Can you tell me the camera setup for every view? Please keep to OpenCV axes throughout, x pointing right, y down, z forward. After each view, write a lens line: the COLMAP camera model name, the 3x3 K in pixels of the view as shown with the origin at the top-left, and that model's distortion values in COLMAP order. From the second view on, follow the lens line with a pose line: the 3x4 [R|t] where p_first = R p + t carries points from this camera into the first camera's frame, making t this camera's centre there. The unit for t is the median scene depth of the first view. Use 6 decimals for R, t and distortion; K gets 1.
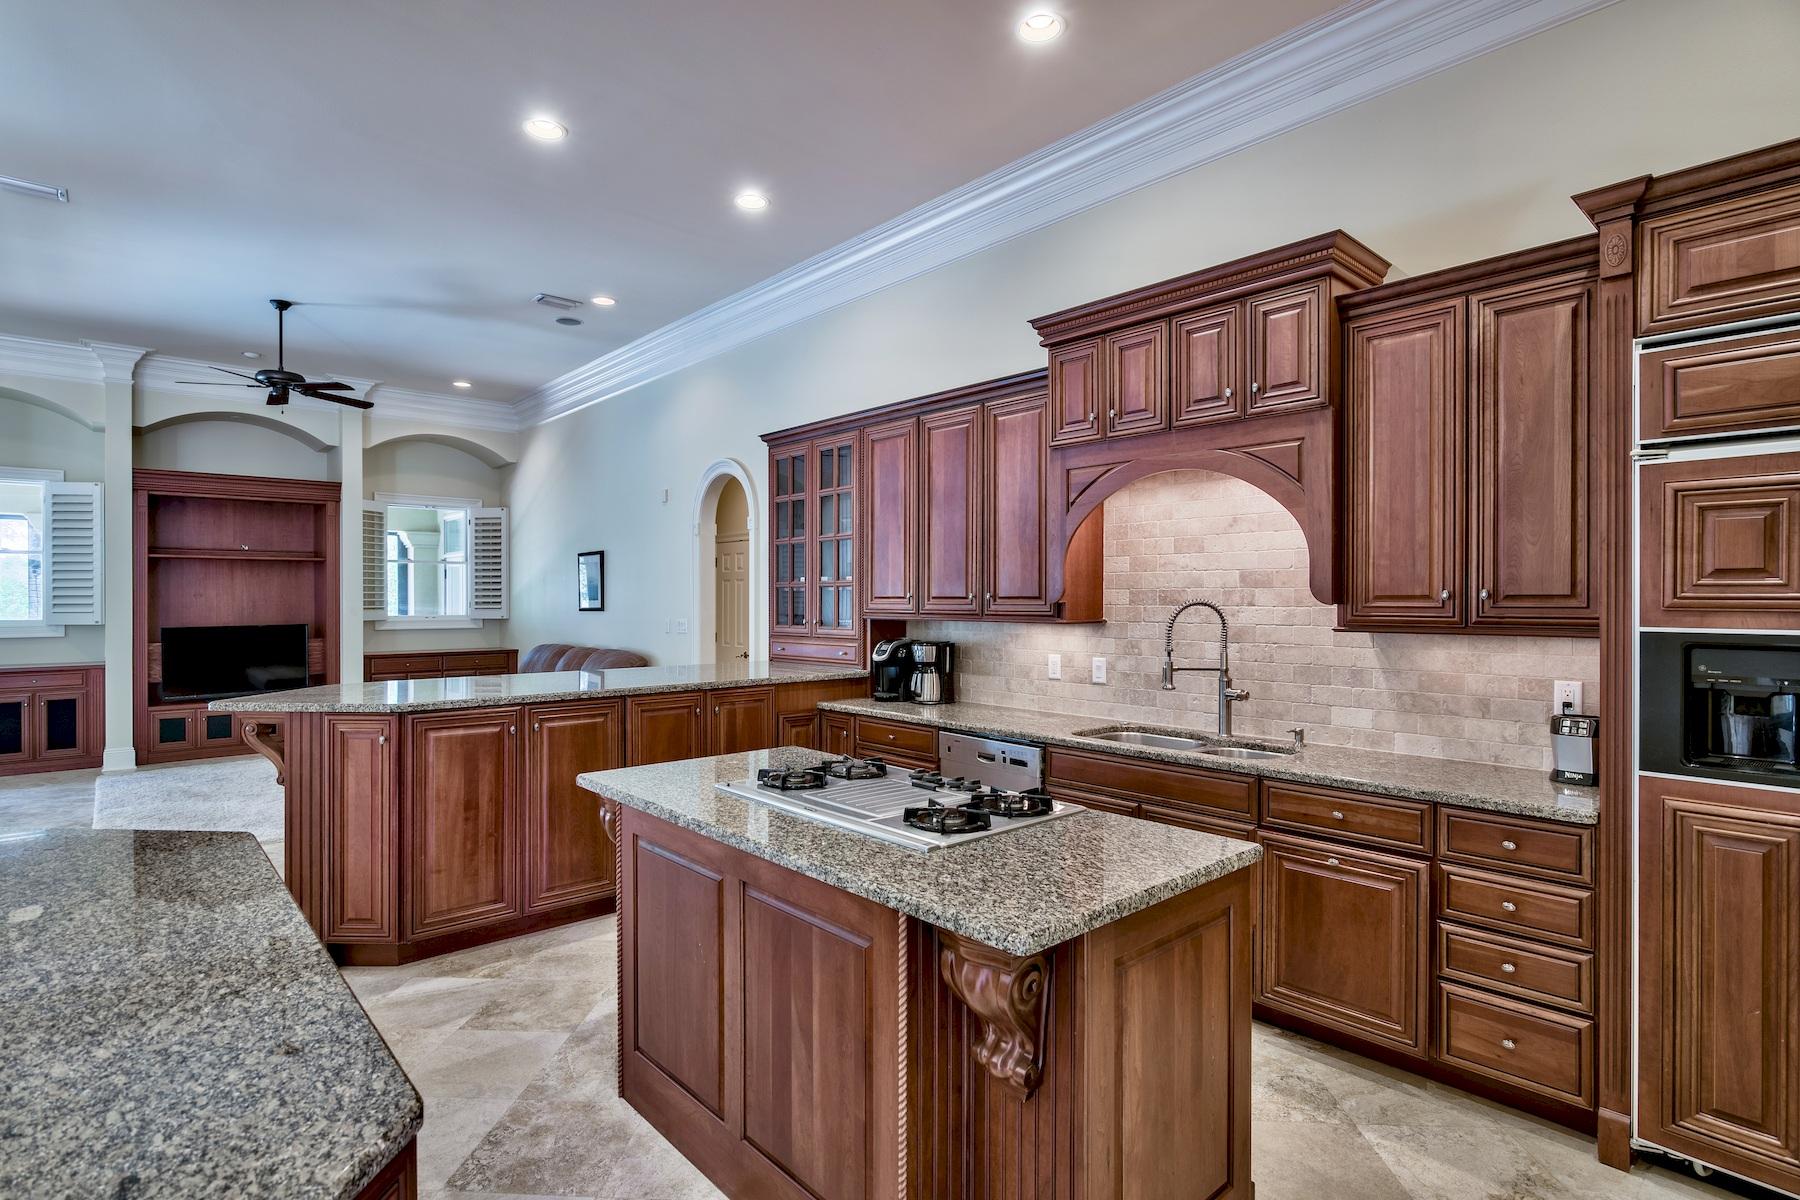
lens RADIAL K [[891.2, 0, 882.6], [0, 891.2, 598.4], [0, 0, 1]] dist [0.000311, -0.001031]
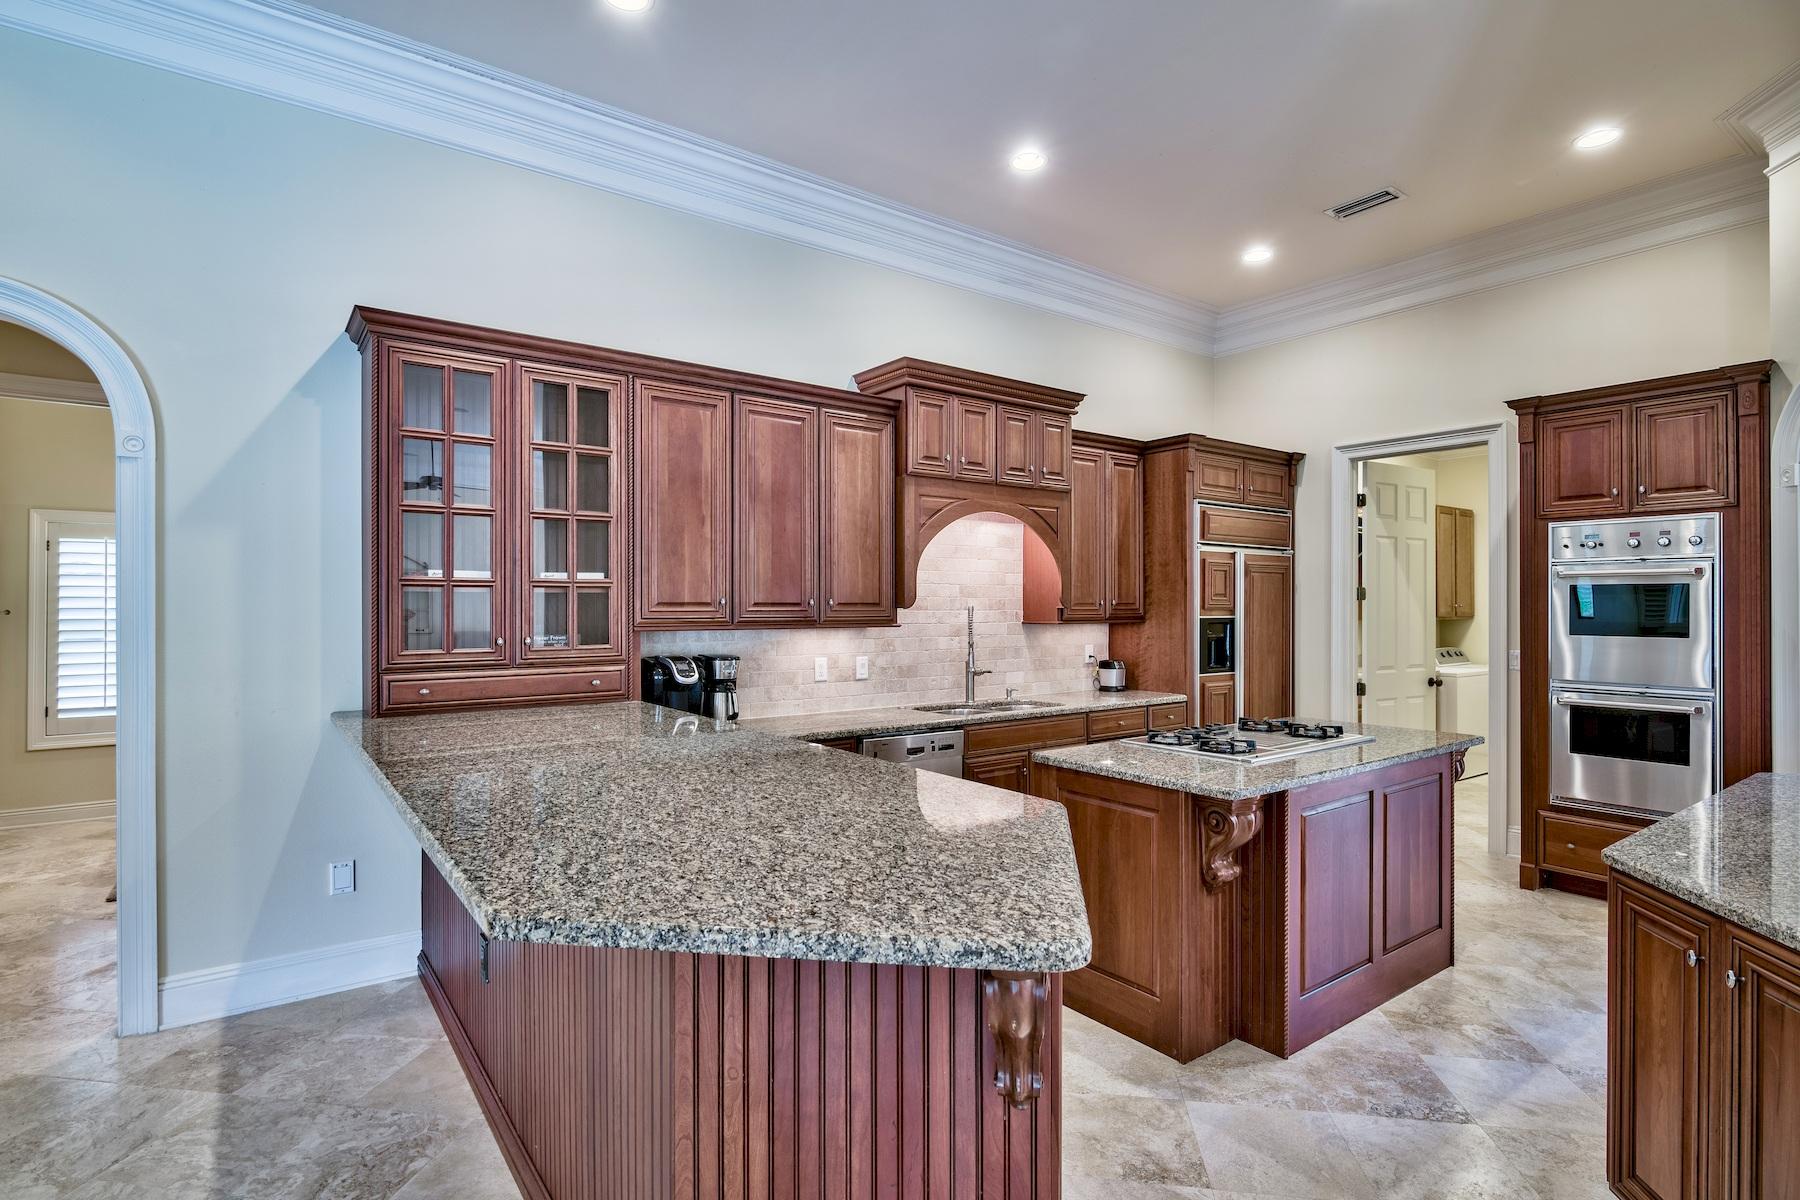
lens RADIAL K [[891.2, 0, 882.1], [0, 891.2, 605.4], [0, 0, 1]] dist [0.000311, -0.001031]
pose [[0.090059, -0.000445, 0.995936, -0.924688], [-0.000972, 0.999999, 0.000535, 0.000289], [-0.995936, -0.001016, 0.090058, 0.902183]]
